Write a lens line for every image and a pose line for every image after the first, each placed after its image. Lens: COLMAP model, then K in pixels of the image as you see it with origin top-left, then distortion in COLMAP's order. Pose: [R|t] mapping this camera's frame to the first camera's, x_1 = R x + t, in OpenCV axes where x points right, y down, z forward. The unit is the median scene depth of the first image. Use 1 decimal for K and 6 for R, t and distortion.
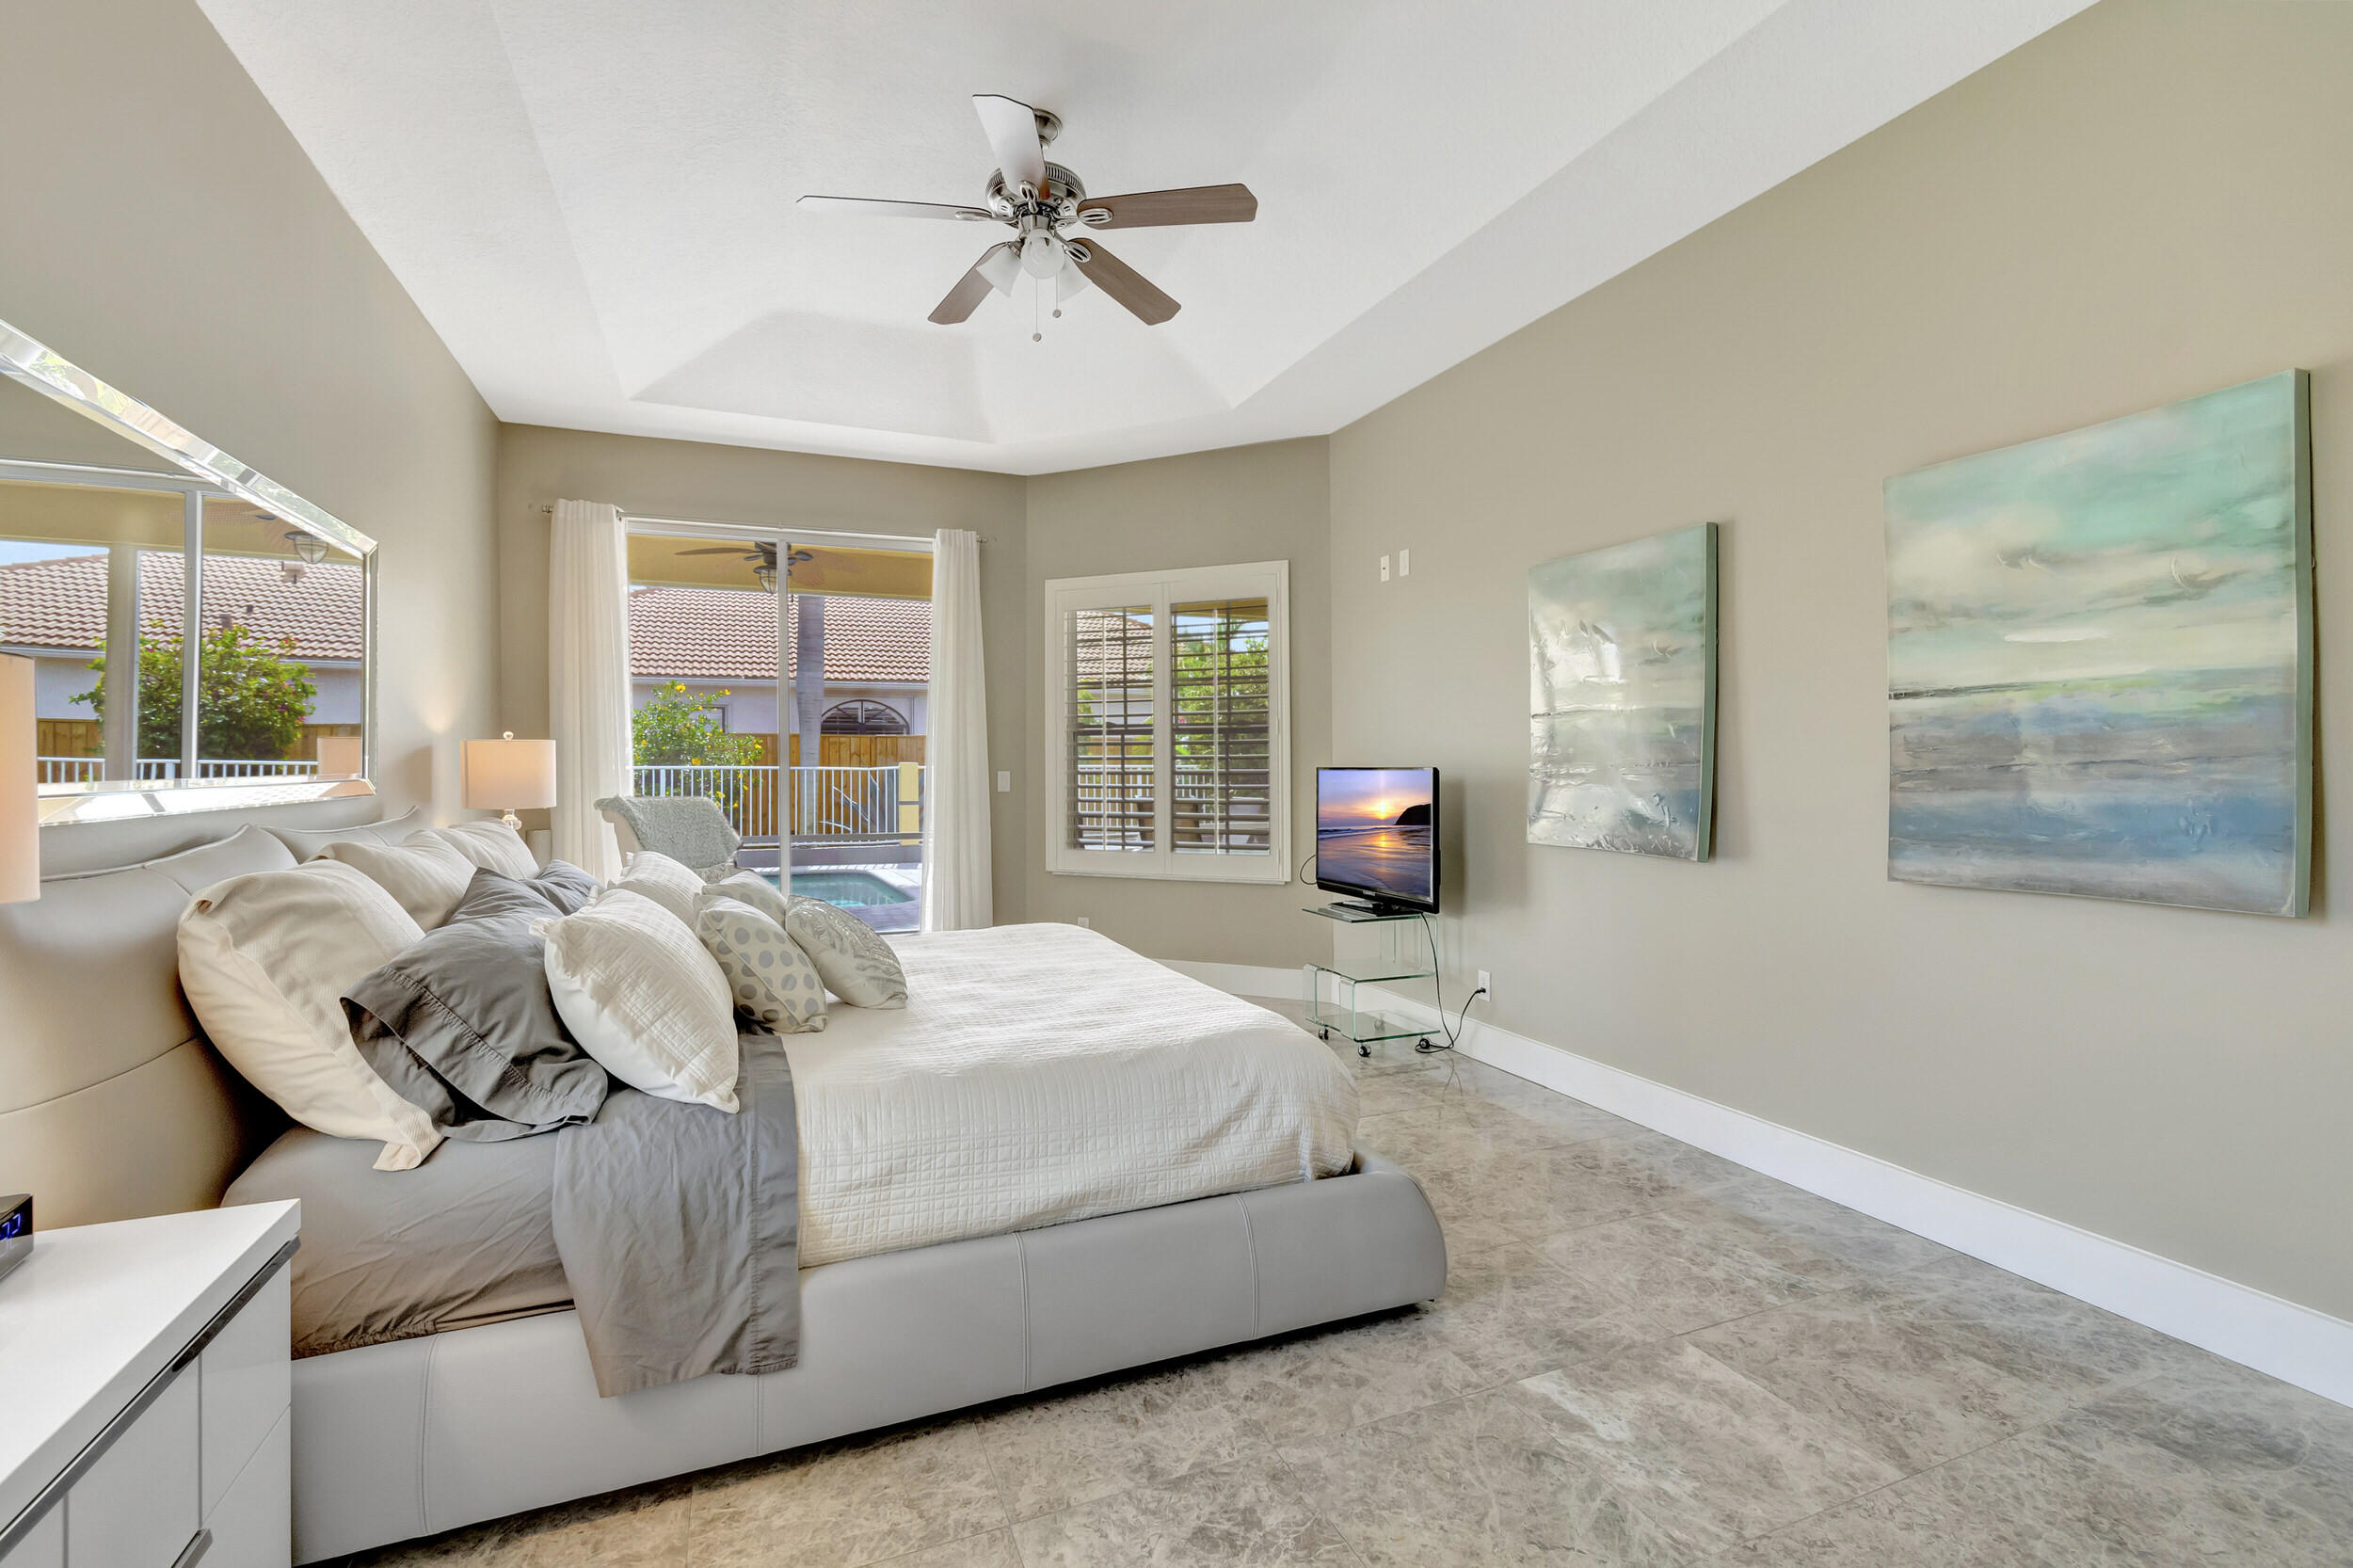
lens RADIAL K [[1019.5, 0, 1154.7], [0, 1019.5, 786.3], [0, 0, 1]] dist [0.001221, -0.000118]
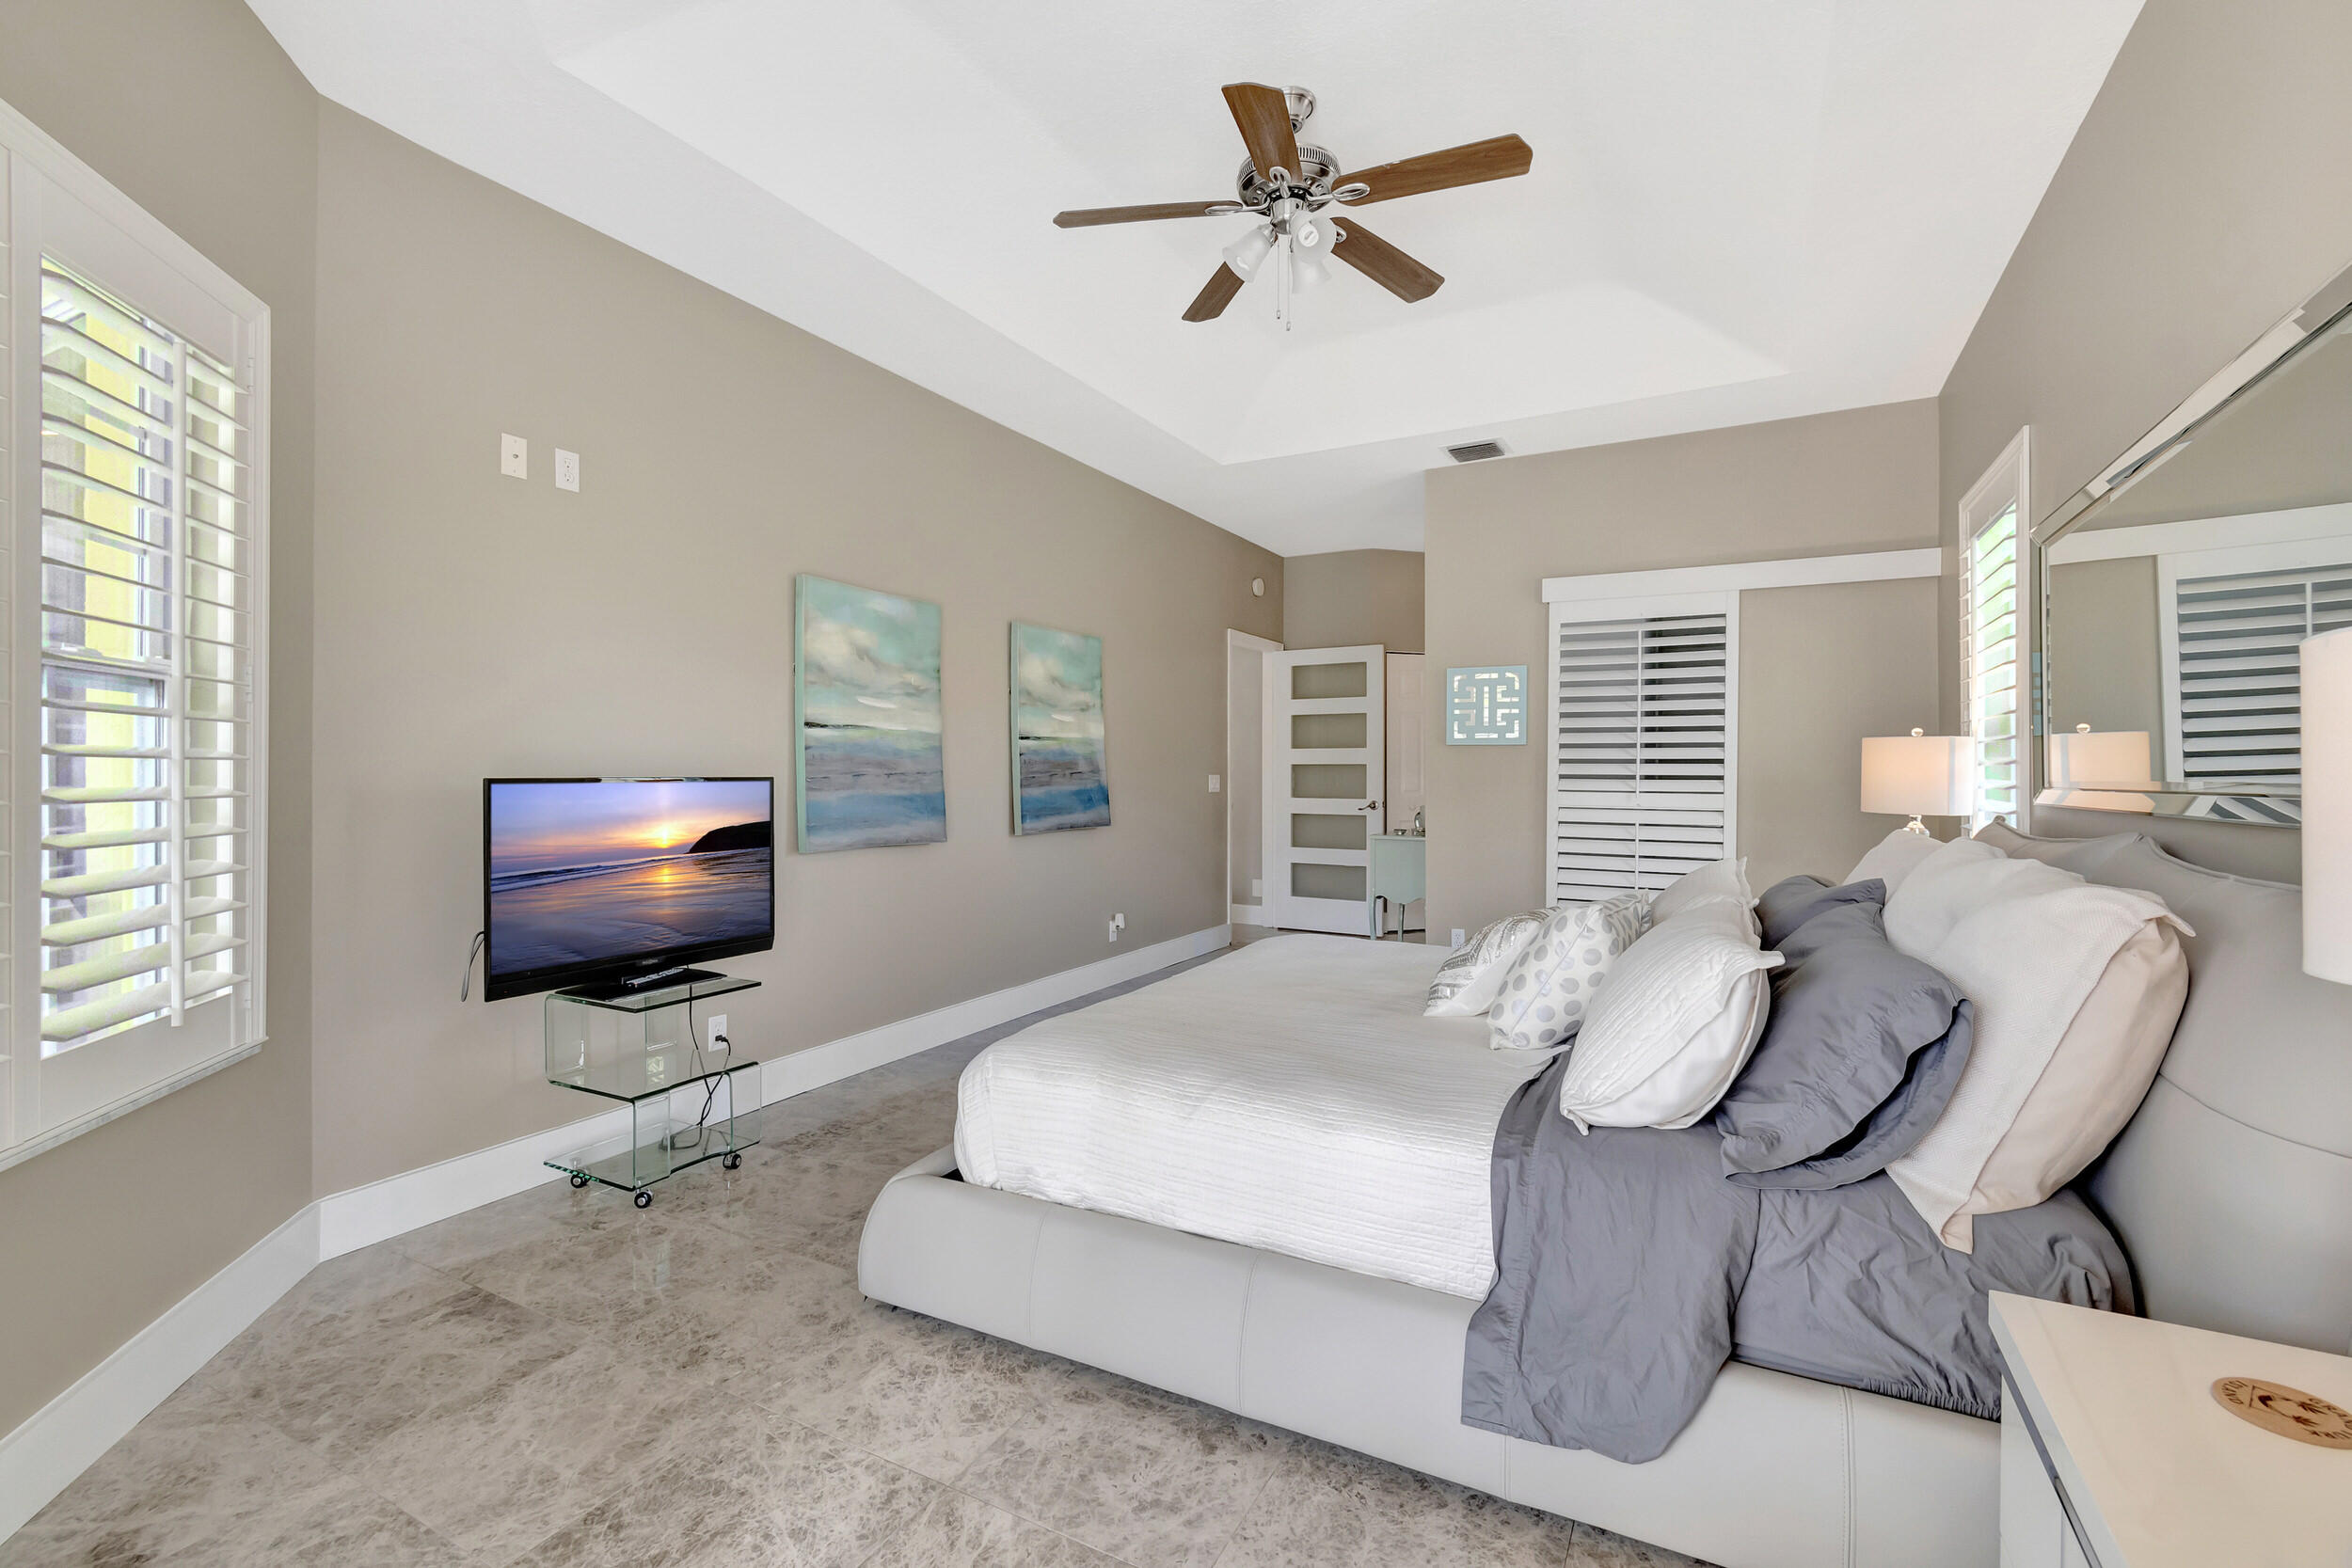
lens RADIAL K [[1018.9, 0, 1154.2], [0, 1018.9, 786.3], [0, 0, 1]] dist [0.001221, -0.000118]
pose [[-0.620335, 0.002760, 0.784332, -0.736014], [0.025362, 0.999541, 0.016542, -0.018556], [-0.783927, 0.030154, -0.620121, 1.592293]]
